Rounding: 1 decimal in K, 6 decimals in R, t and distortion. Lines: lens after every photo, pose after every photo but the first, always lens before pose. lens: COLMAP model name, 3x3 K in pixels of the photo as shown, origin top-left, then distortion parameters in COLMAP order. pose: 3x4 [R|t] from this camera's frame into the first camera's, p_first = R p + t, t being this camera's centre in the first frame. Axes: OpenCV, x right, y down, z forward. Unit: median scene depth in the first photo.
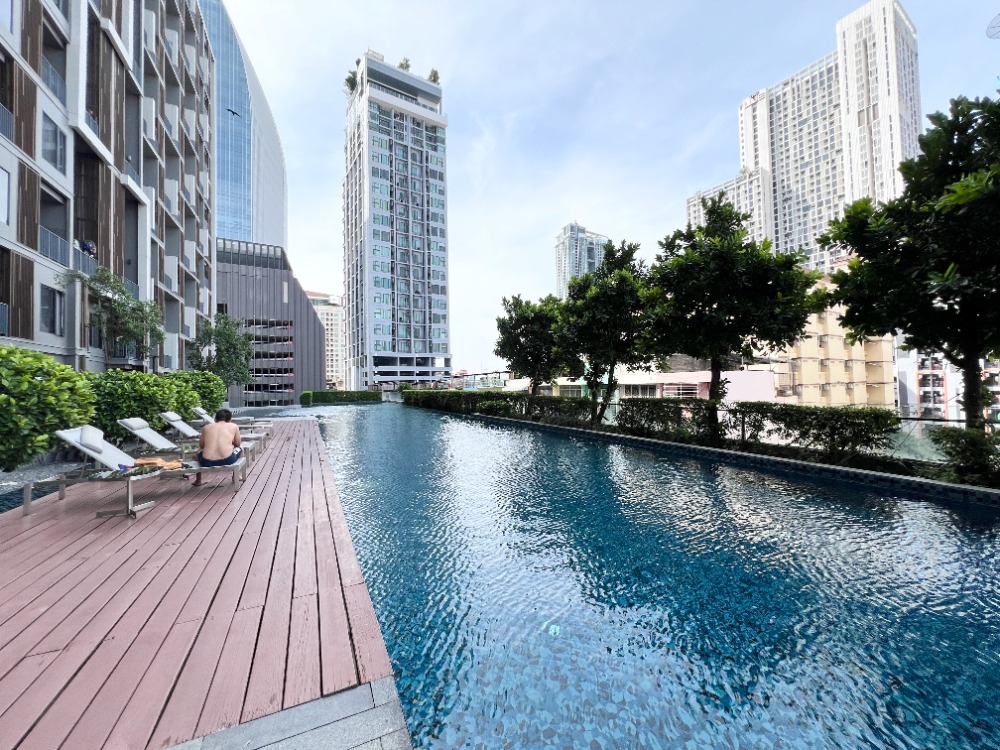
lens RADIAL K [[399.4, 0, 499.4], [0, 399.4, 373.6], [0, 0, 1]] dist [-0.002495, 0.000647]
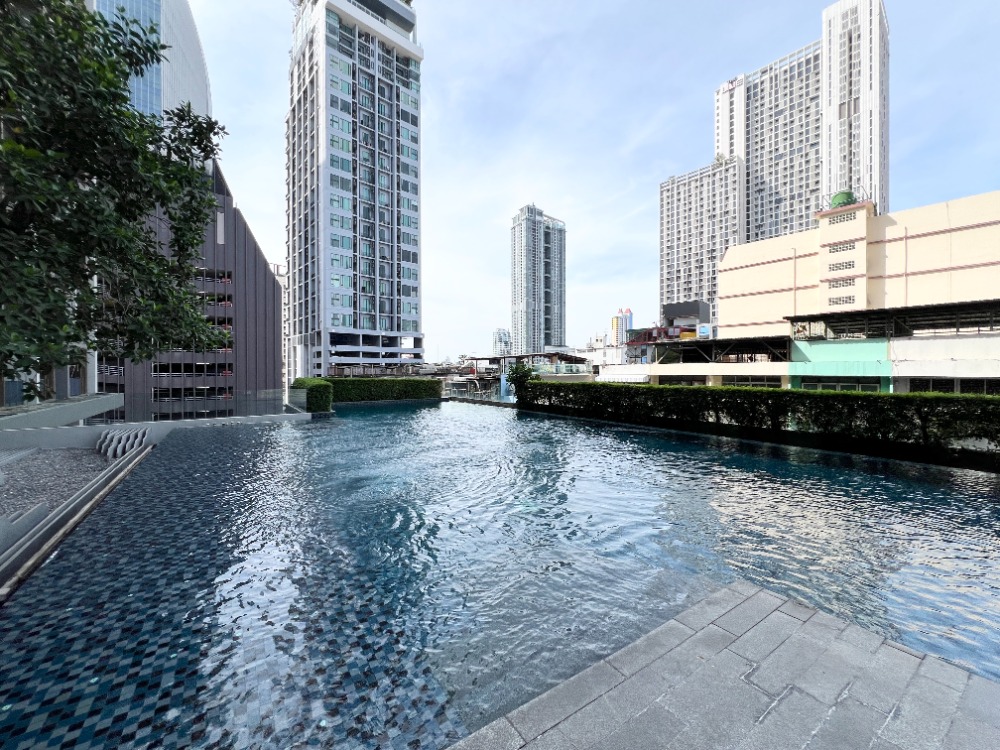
lens RADIAL K [[399.4, 0, 500.7], [0, 399.4, 373.5], [0, 0, 1]] dist [-0.002495, 0.000647]
pose [[0.988366, 0.018721, 0.150939, -0.078763], [-0.023997, 0.999160, 0.033208, 0.003909], [-0.150191, -0.036444, 0.987985, 0.120717]]
